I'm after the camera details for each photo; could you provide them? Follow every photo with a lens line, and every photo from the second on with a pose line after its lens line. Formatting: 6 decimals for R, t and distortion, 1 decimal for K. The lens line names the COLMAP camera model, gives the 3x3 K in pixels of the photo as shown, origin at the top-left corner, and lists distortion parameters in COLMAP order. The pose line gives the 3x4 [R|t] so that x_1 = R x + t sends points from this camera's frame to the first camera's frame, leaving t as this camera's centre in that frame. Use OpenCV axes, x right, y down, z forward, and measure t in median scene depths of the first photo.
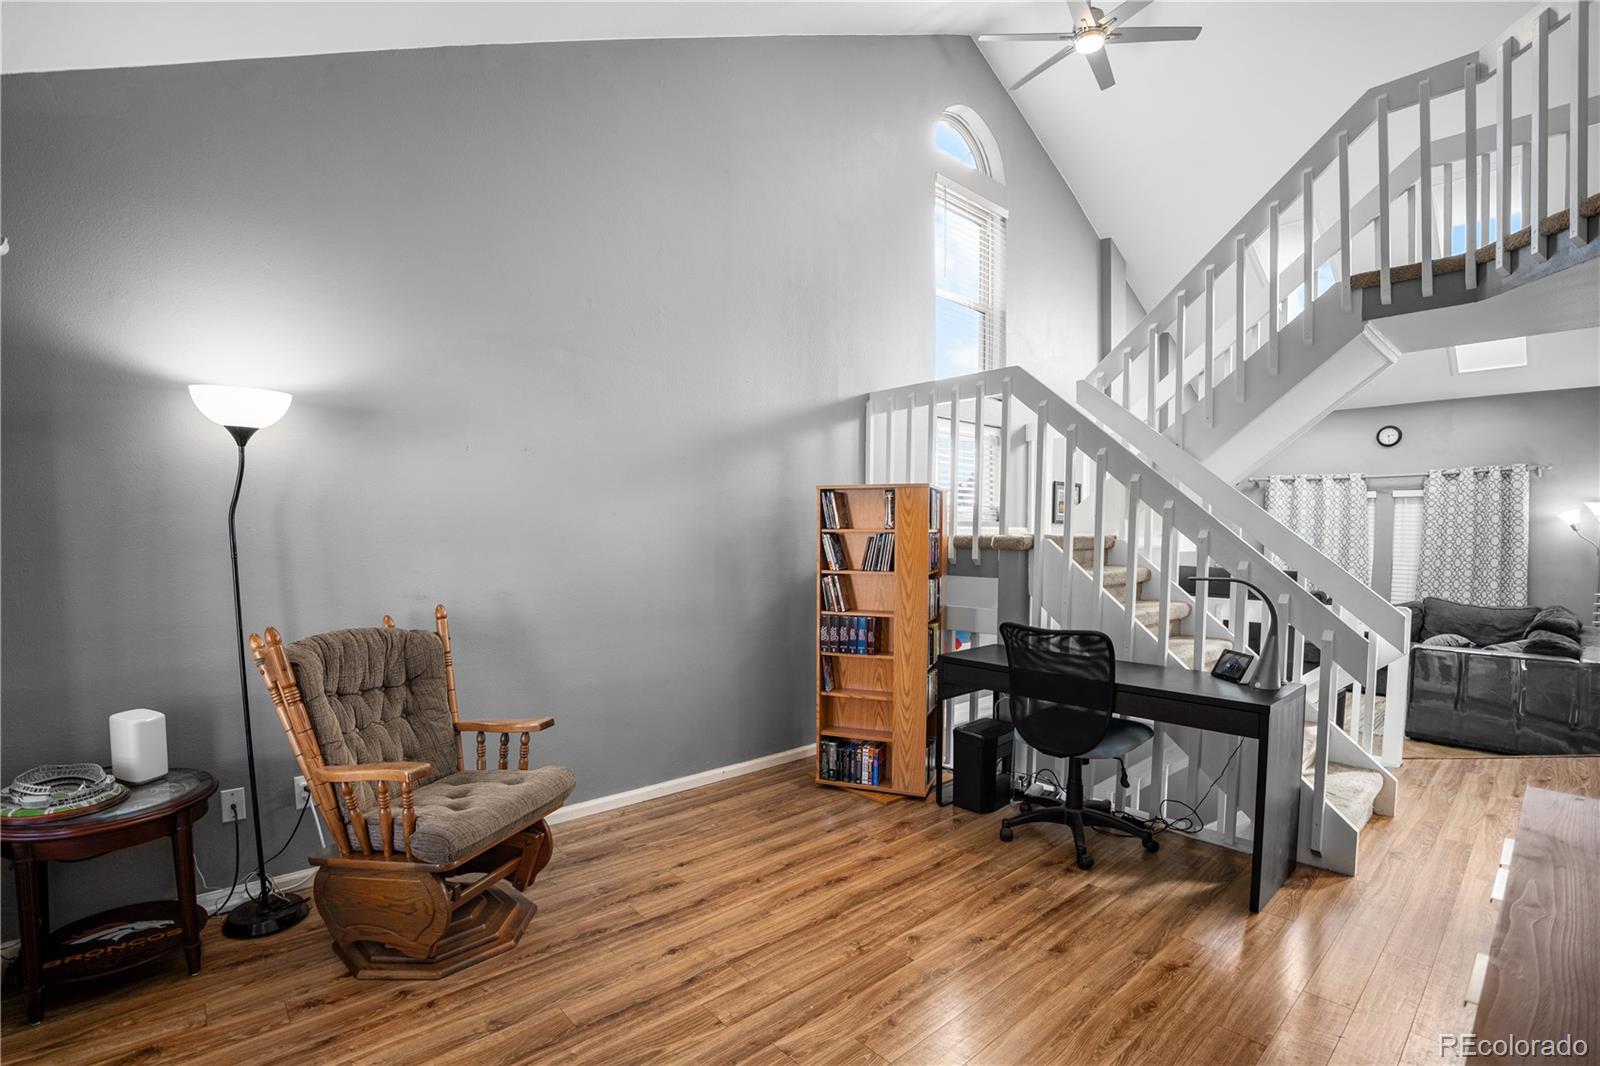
lens RADIAL K [[718.9, 0, 775.0], [0, 718.9, 573.9], [0, 0, 1]] dist [-0.050441, 0.000419]
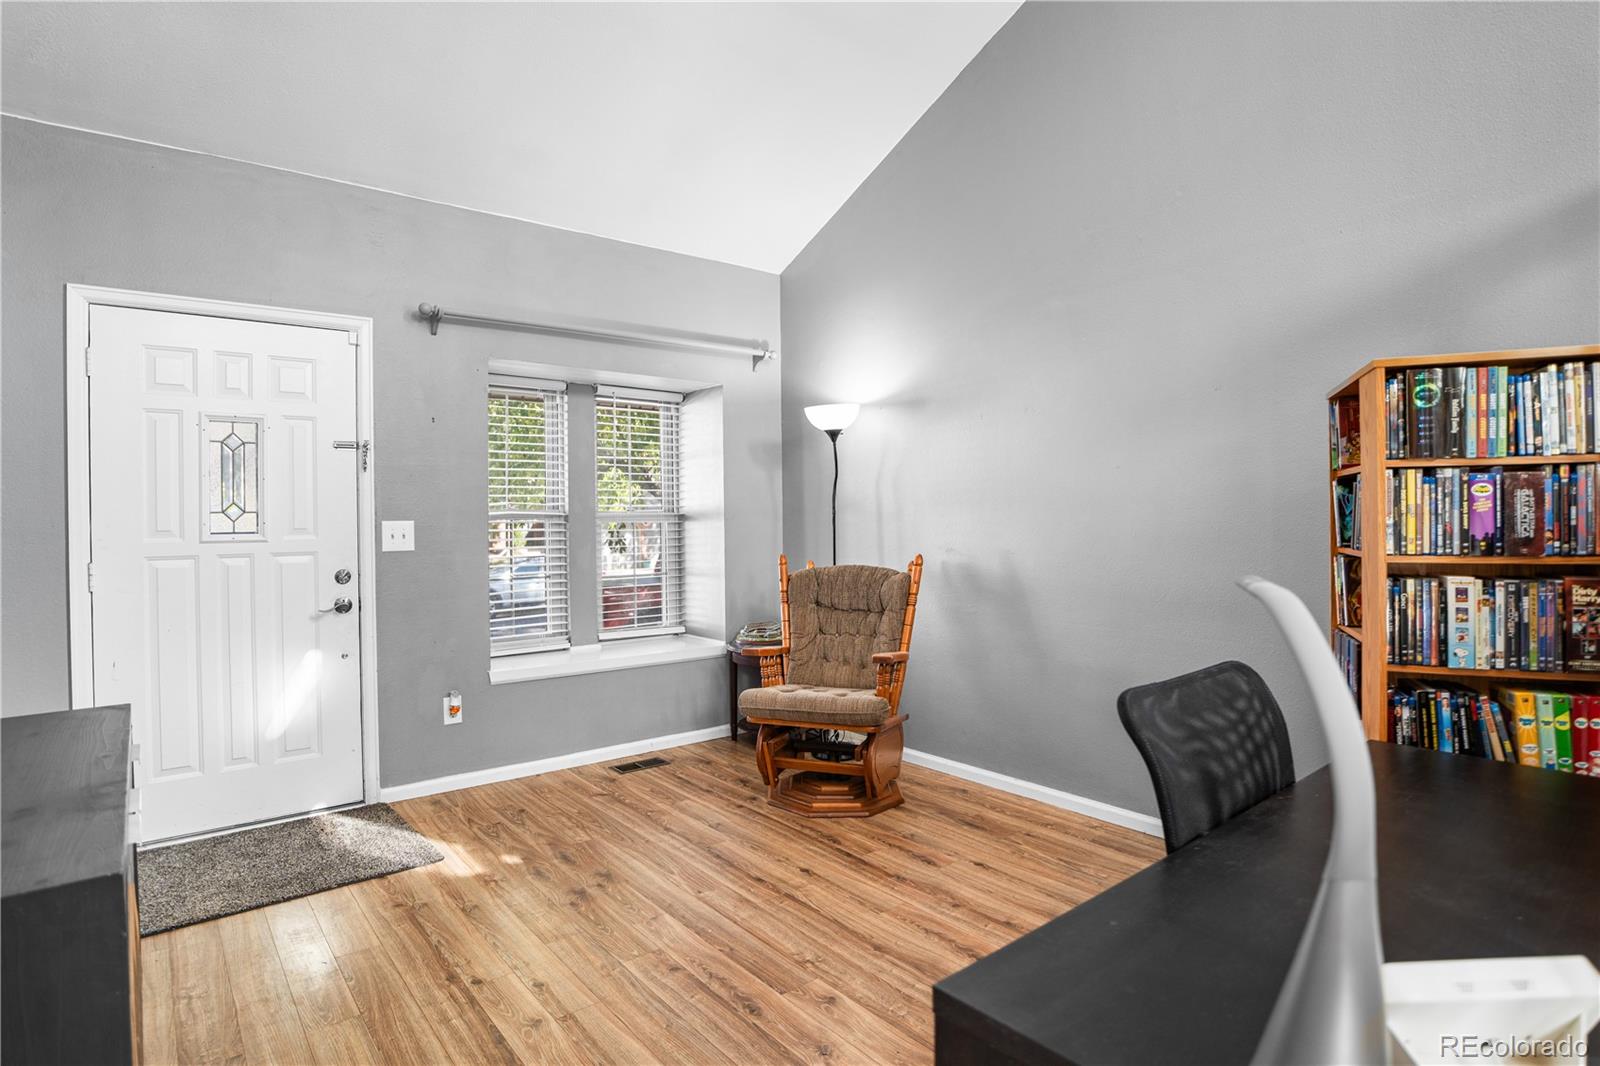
lens RADIAL K [[828.9, 0, 798.1], [0, 828.9, 516.0], [0, 0, 1]] dist [-0.001537, -0.000069]
pose [[-0.010646, 0.002084, -0.999941, 0.737551], [-0.044922, 0.998987, 0.002561, -0.011661], [0.998934, 0.044947, -0.010542, 0.633883]]
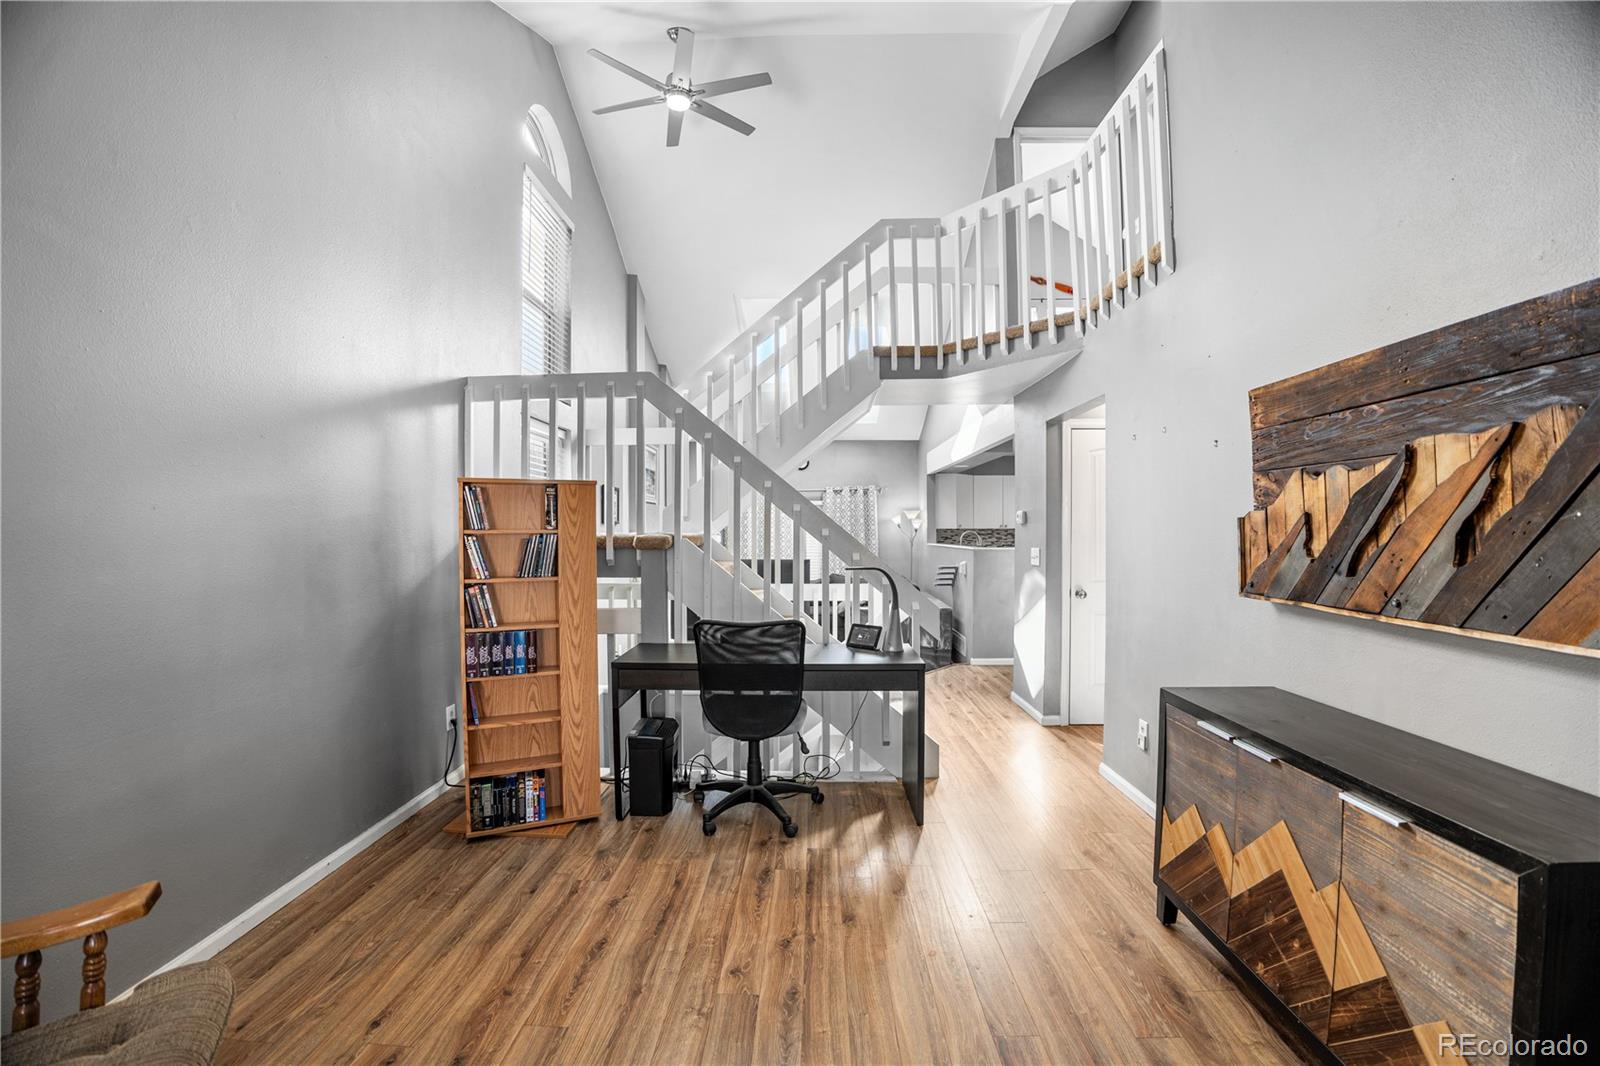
lens RADIAL K [[648.2, 0, 778.3], [0, 648.2, 542.9], [0, 0, 1]] dist [-0.070265, 0.014496]
pose [[0.684716, -0.016946, 0.728613, -0.235141], [0.047101, 0.998669, -0.021037, -0.015639], [-0.727287, 0.048722, 0.684602, 0.247725]]
